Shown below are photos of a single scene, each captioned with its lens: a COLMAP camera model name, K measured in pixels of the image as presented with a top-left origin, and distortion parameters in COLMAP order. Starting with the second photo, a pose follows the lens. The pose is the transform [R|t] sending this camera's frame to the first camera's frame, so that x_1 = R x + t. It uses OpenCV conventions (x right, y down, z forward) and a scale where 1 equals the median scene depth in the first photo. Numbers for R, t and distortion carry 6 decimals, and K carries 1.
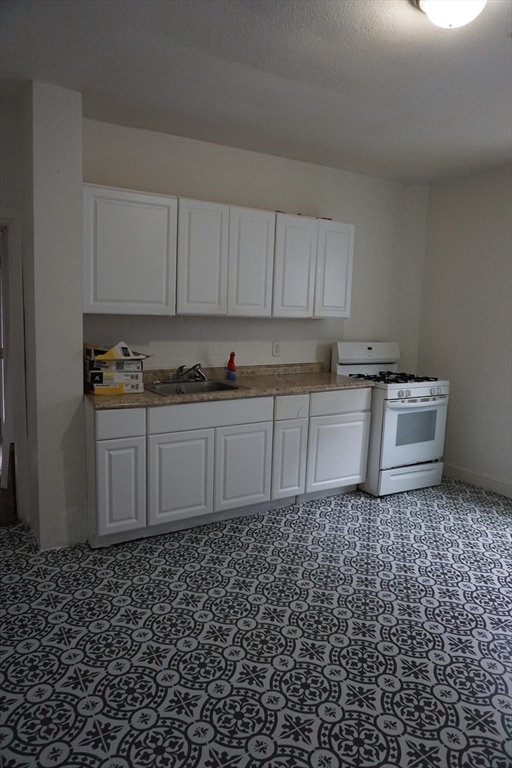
lens RADIAL K [[510.1, 0, 256.0], [0, 510.1, 384.0], [0, 0, 1]] dist [-0.060307, 0.038468]
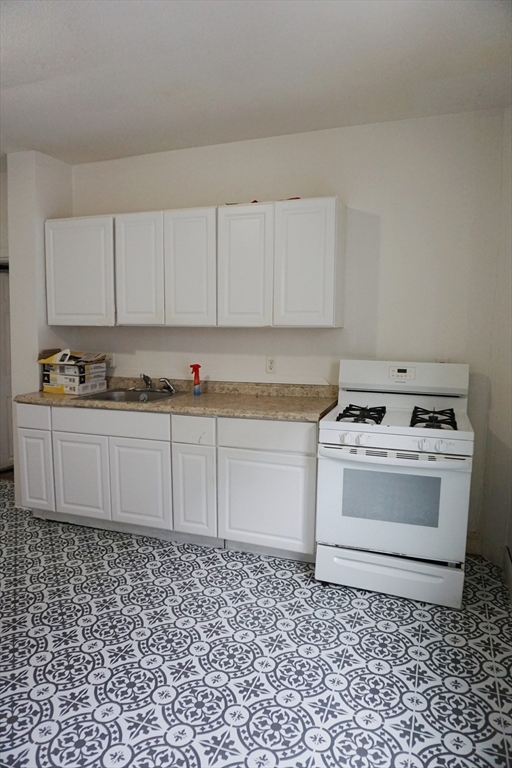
lens RADIAL K [[510.1, 0, 256.0], [0, 510.1, 384.0], [0, 0, 1]] dist [-0.060307, 0.038468]
pose [[0.619928, 0.070202, -0.781512, 1.164442], [-0.098080, 0.995111, 0.011588, -0.075894], [0.778505, 0.069466, 0.623783, 0.785968]]
